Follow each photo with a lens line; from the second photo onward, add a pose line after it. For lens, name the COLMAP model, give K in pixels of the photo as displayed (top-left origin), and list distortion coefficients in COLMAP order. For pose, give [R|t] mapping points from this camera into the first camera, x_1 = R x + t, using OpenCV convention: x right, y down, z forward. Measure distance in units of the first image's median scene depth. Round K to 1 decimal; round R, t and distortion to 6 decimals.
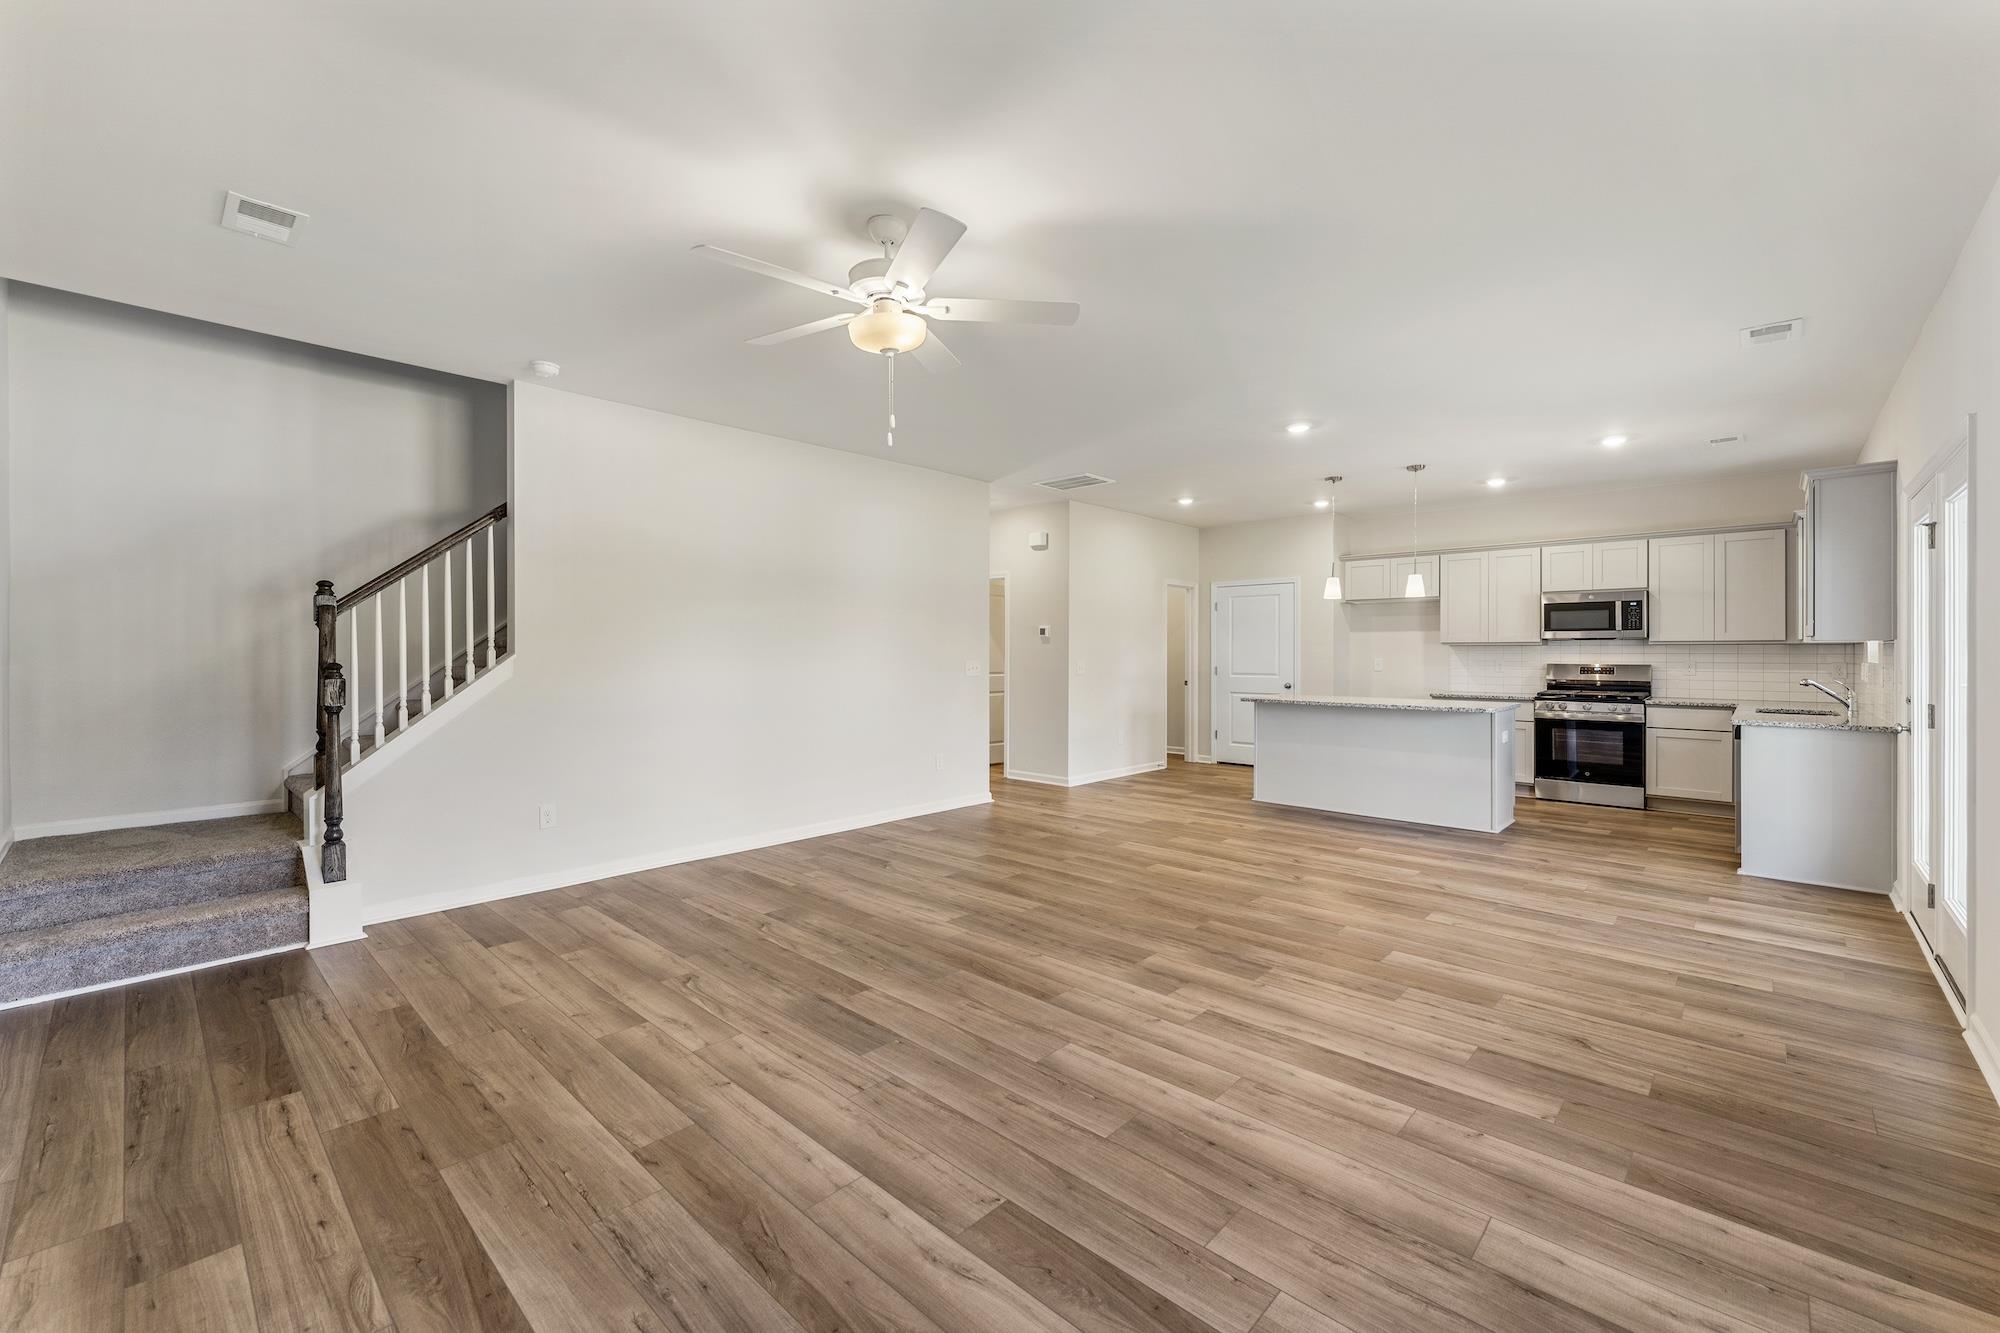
lens RADIAL K [[815.9, 0, 991.7], [0, 815.9, 656.1], [0, 0, 1]] dist [0.000916, 0.000428]
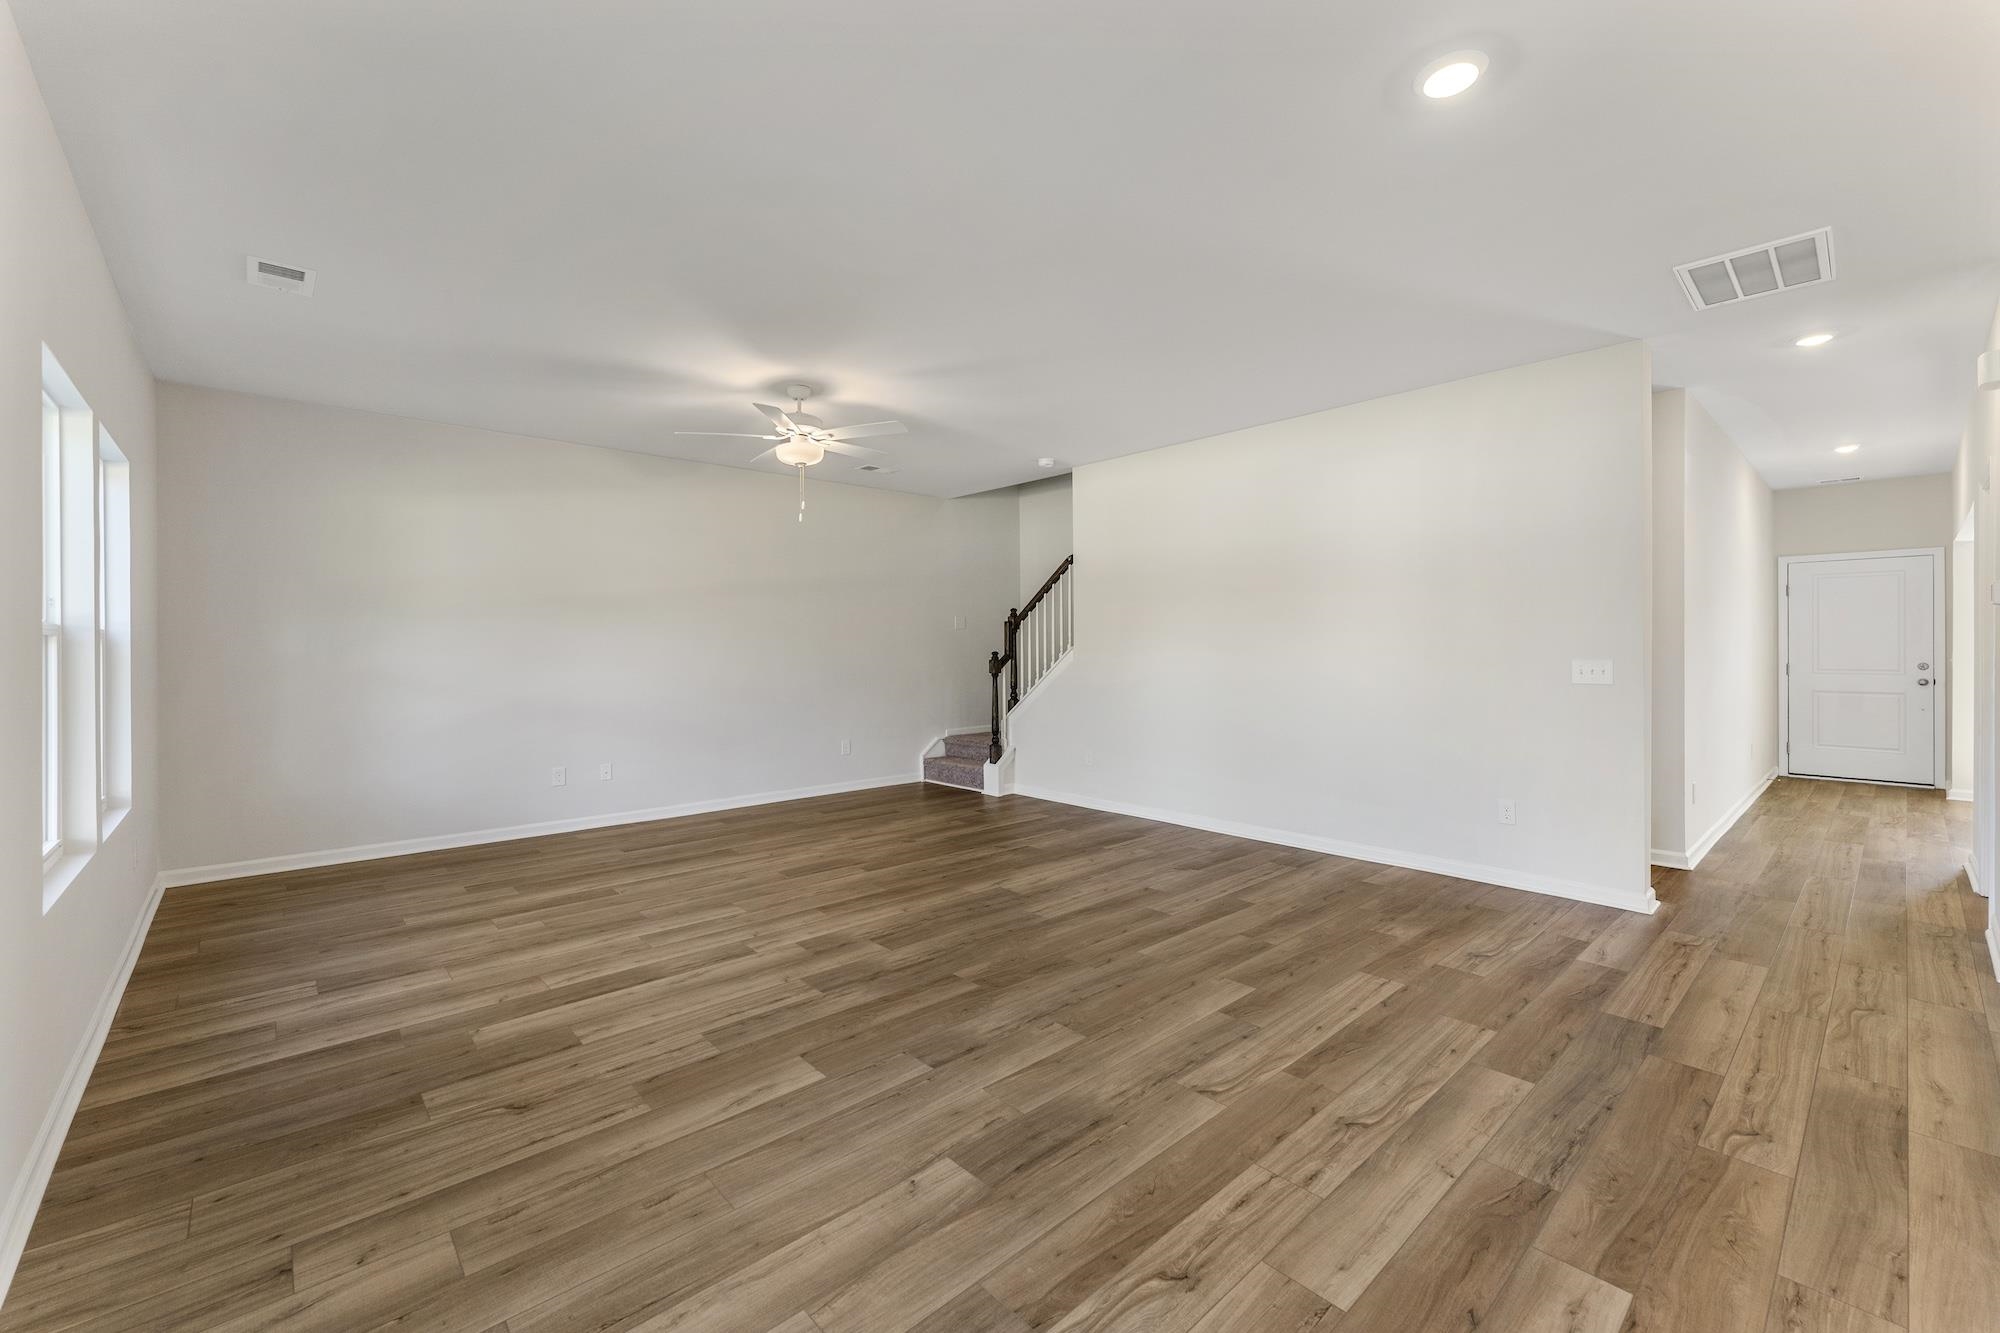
lens RADIAL K [[815.9, 0, 990.1], [0, 815.9, 658.4], [0, 0, 1]] dist [0.000916, 0.000428]
pose [[-0.085701, 0.014858, -0.996210, 1.112879], [-0.001873, 0.999885, 0.015074, -0.004723], [0.996319, 0.003158, -0.085663, 1.143129]]
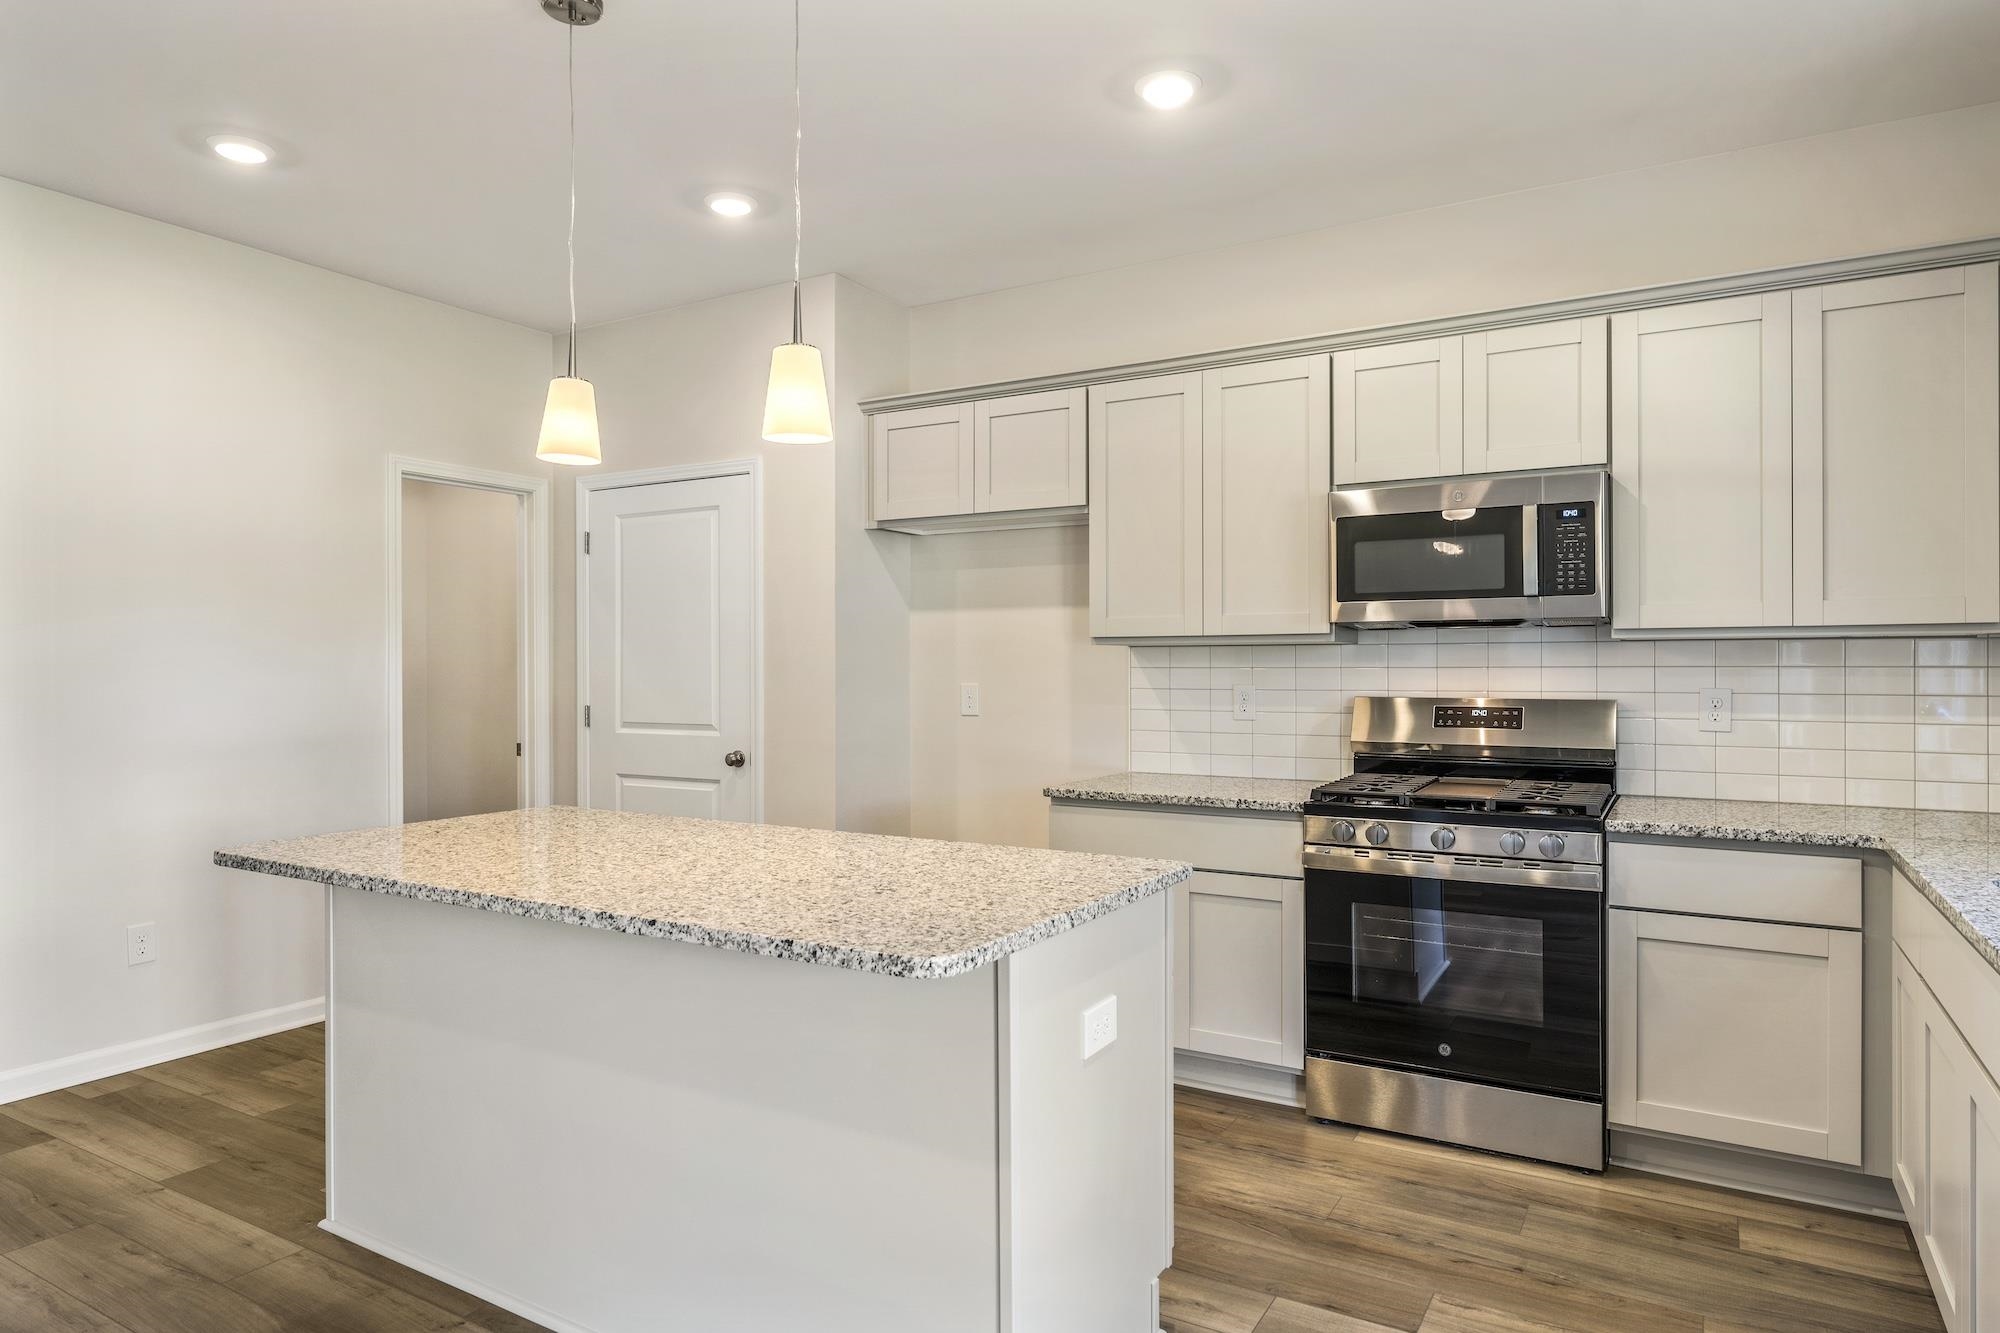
lens RADIAL K [[1189.6, 0, 998.9], [0, 1189.6, 662.1], [0, 0, 1]] dist [0.000582, -0.000151]
pose [[0.976833, -0.002064, 0.213994, 0.477372], [0.003215, 0.999982, -0.005032, -0.003736], [-0.213980, 0.005603, 0.976822, 0.605579]]
